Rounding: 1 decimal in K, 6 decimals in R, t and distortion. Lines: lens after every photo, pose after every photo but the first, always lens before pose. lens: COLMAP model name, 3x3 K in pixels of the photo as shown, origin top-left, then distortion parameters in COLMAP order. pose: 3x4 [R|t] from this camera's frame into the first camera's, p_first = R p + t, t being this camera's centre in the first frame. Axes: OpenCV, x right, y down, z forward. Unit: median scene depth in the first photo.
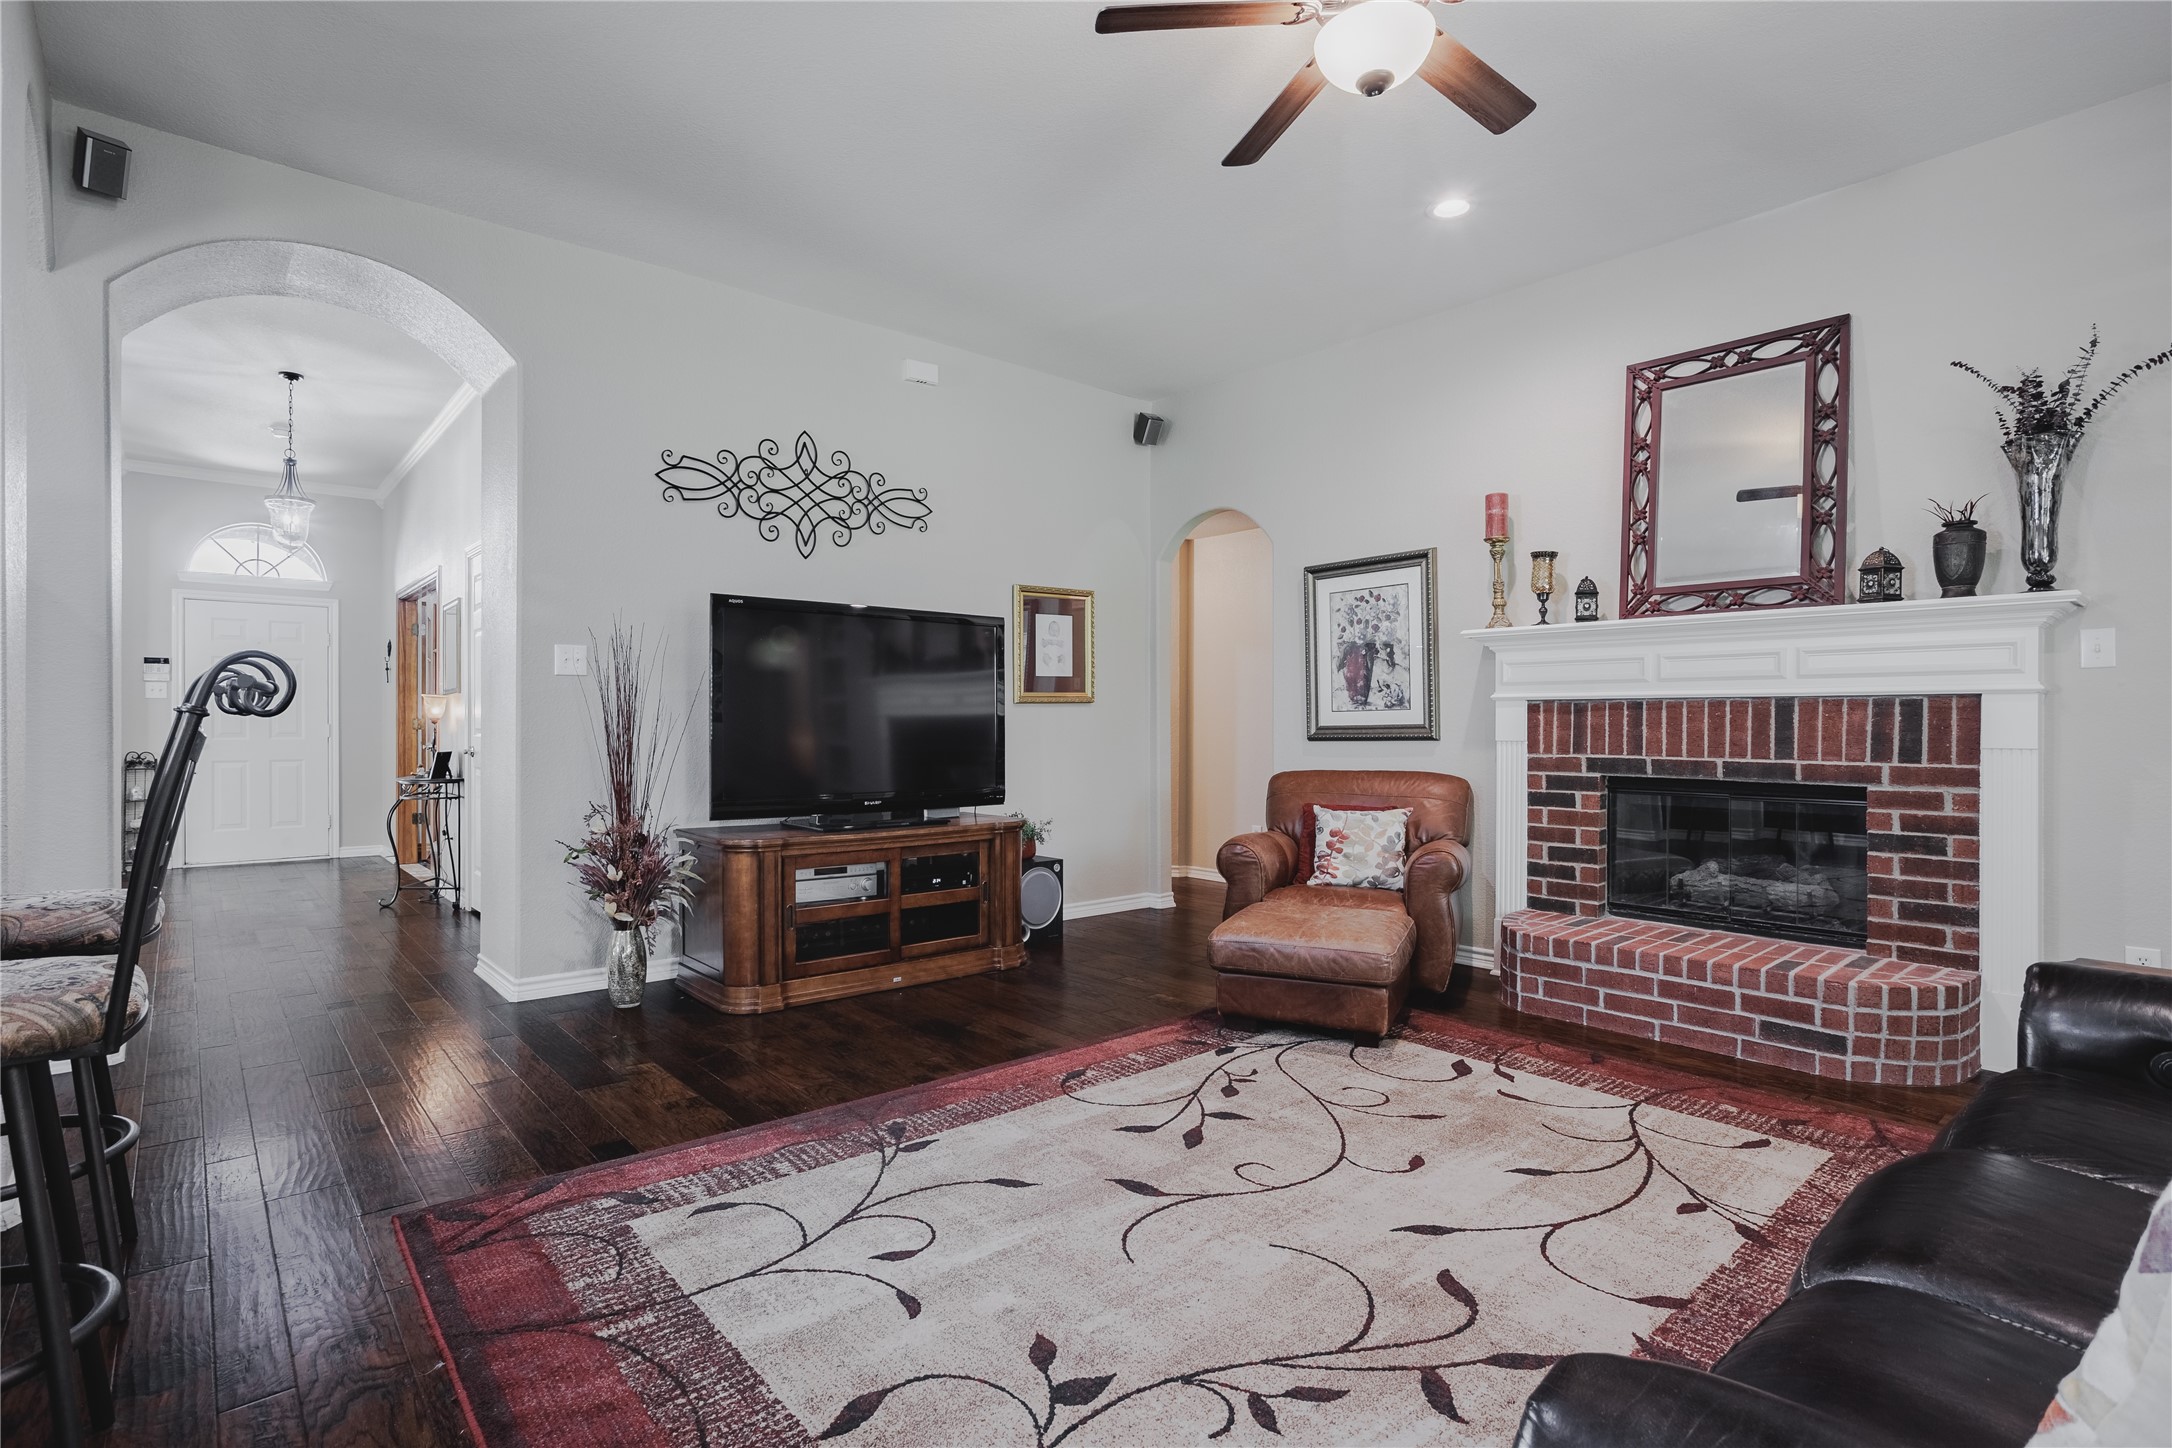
lens RADIAL K [[1070.6, 0, 1088.7], [0, 1070.6, 729.2], [0, 0, 1]] dist [-0.043498, 0.023746]
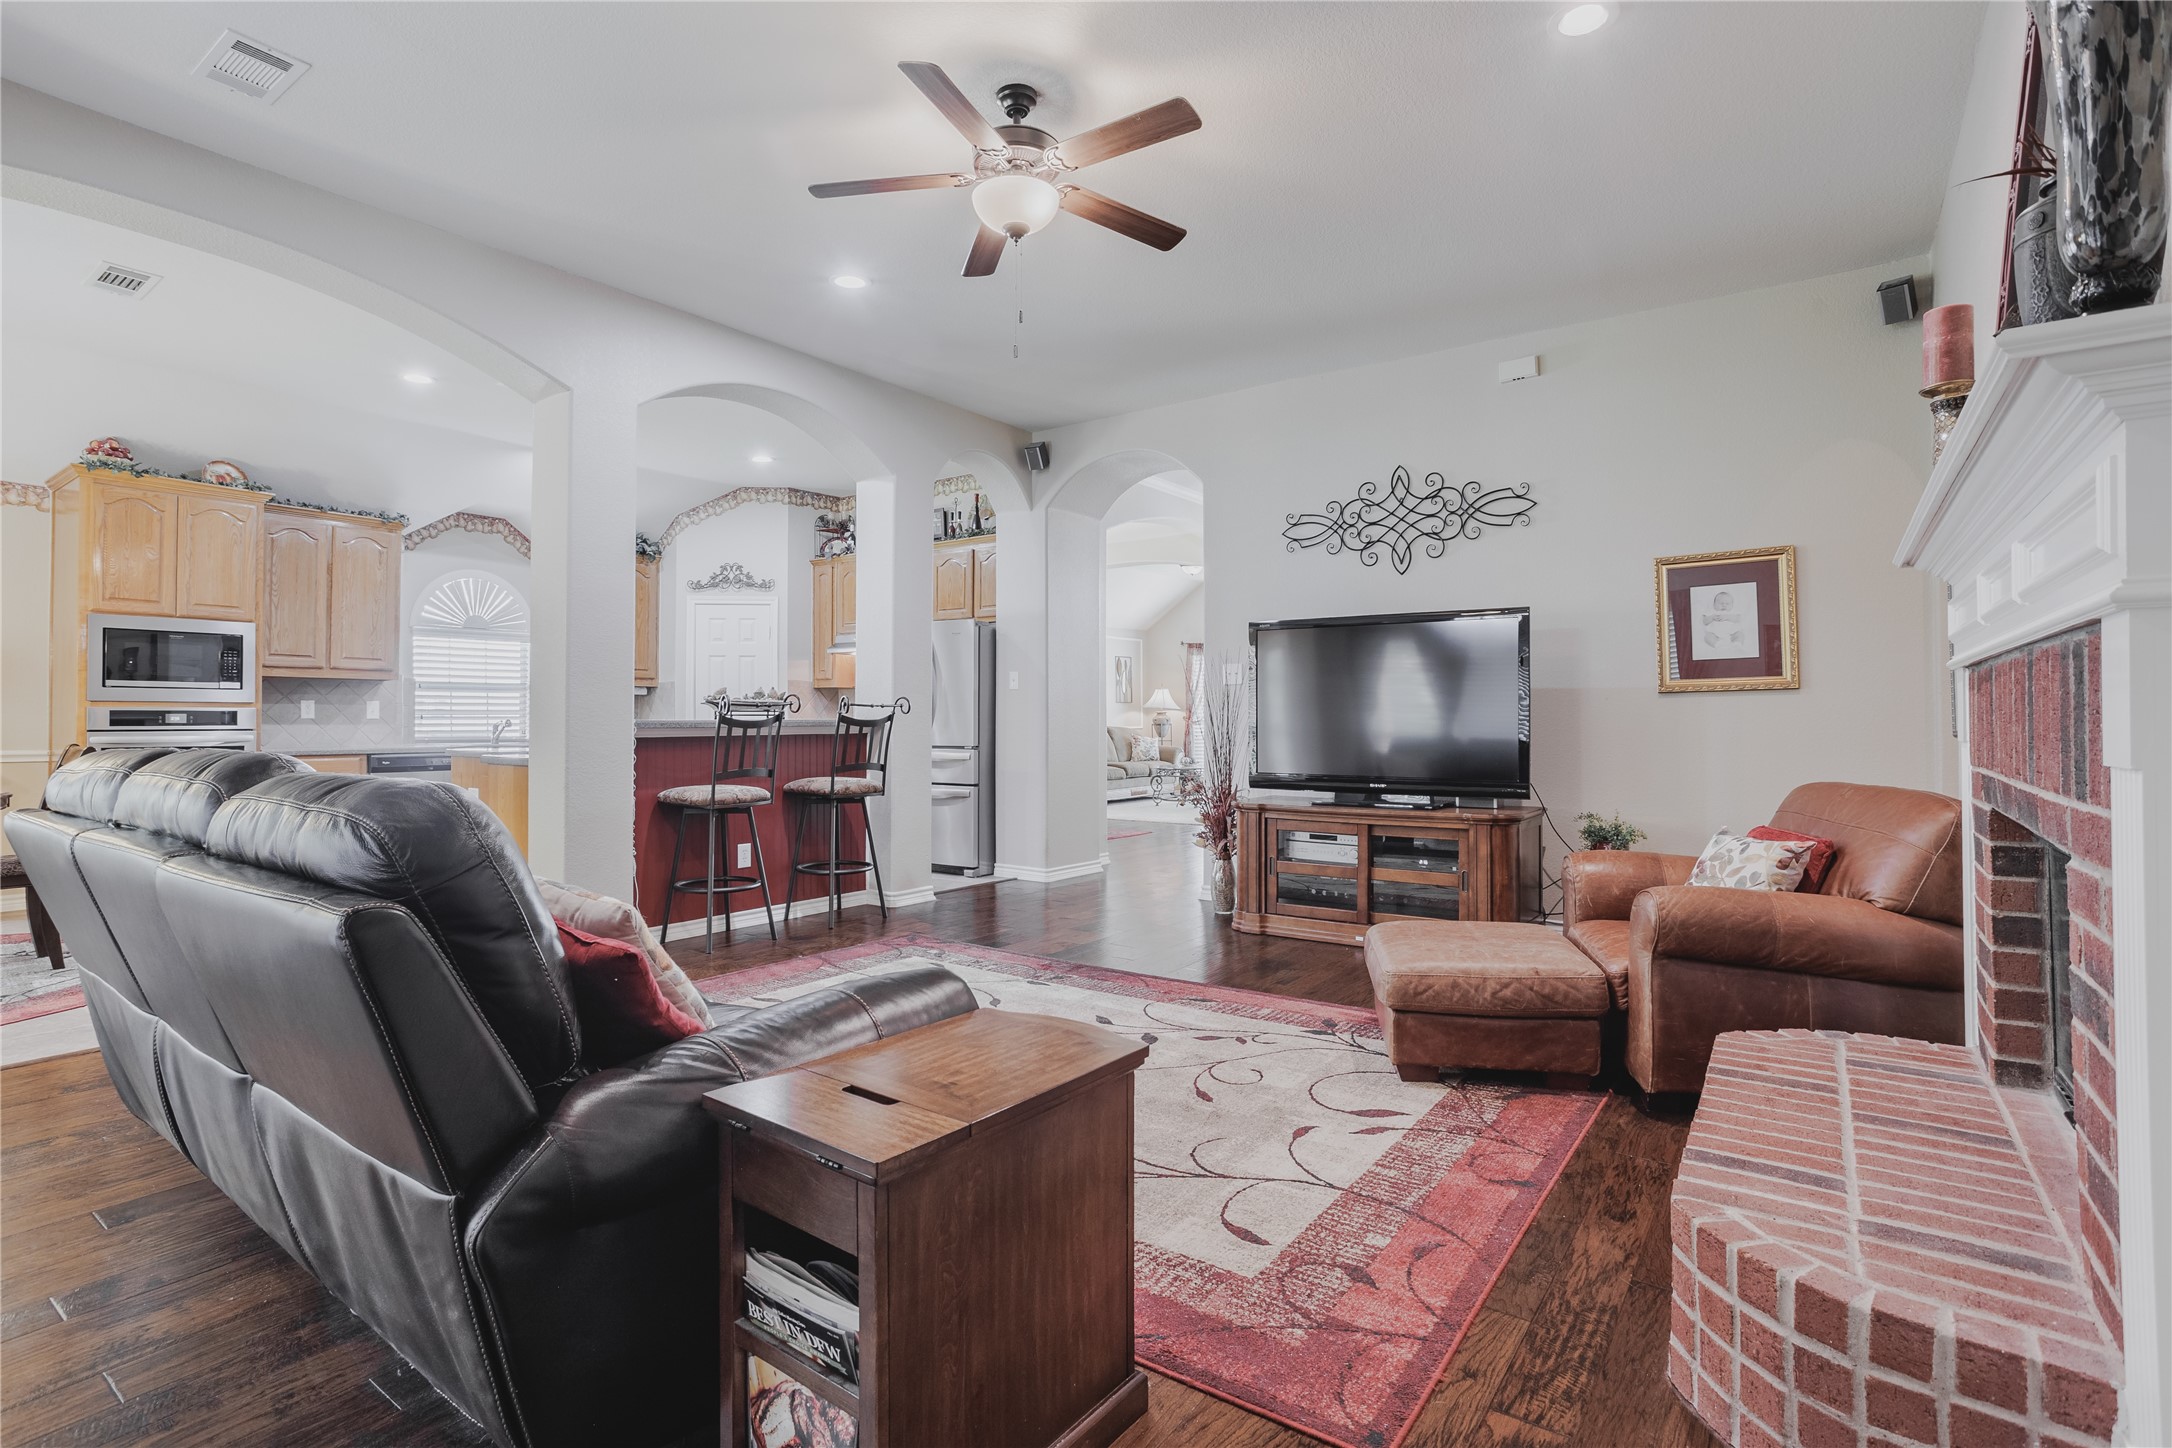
lens RADIAL K [[1070.6, 0, 1027.6], [0, 1070.6, 690.5], [0, 0, 1]] dist [-0.043498, 0.023746]
pose [[0.190882, -0.028415, -0.981202, 1.041601], [-0.008445, 0.999496, -0.030588, 0.006165], [0.981577, 0.014125, 0.190546, 0.505127]]
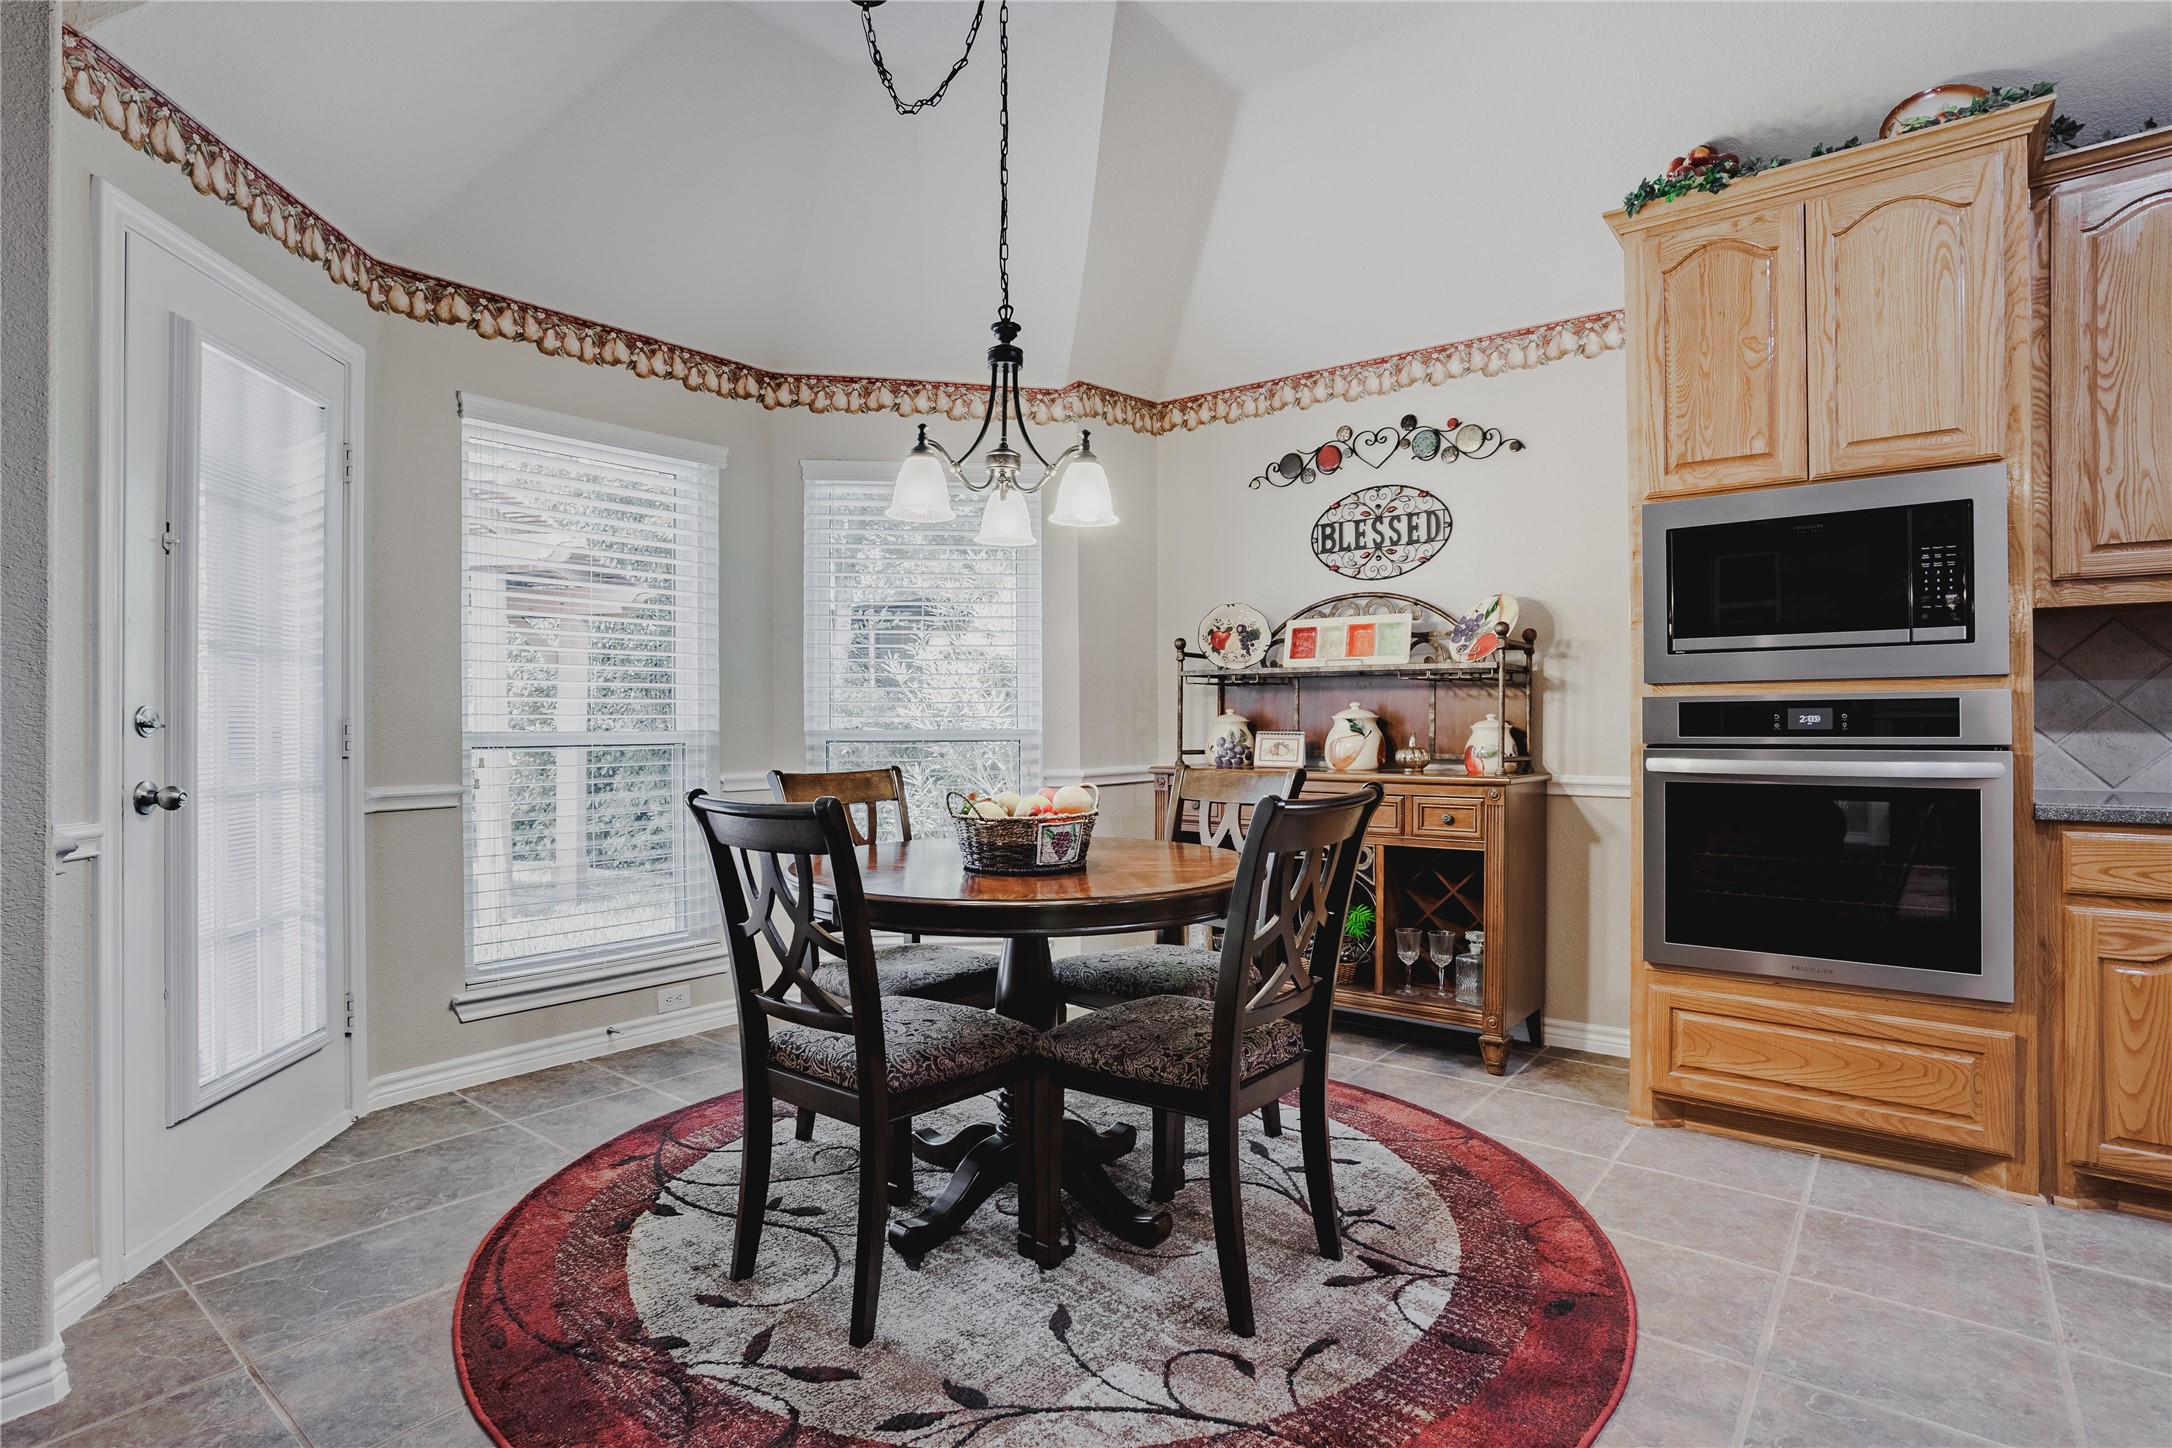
lens RADIAL K [[1100.3, 0, 1082.1], [0, 1100.3, 737.9], [0, 0, 1]] dist [-0.034741, 0.003270]
pose [[-0.983873, 0.006645, -0.178743, -0.218962], [0.003776, 0.999859, 0.016388, 0.009478], [0.178827, 0.015449, -0.983759, 0.131106]]
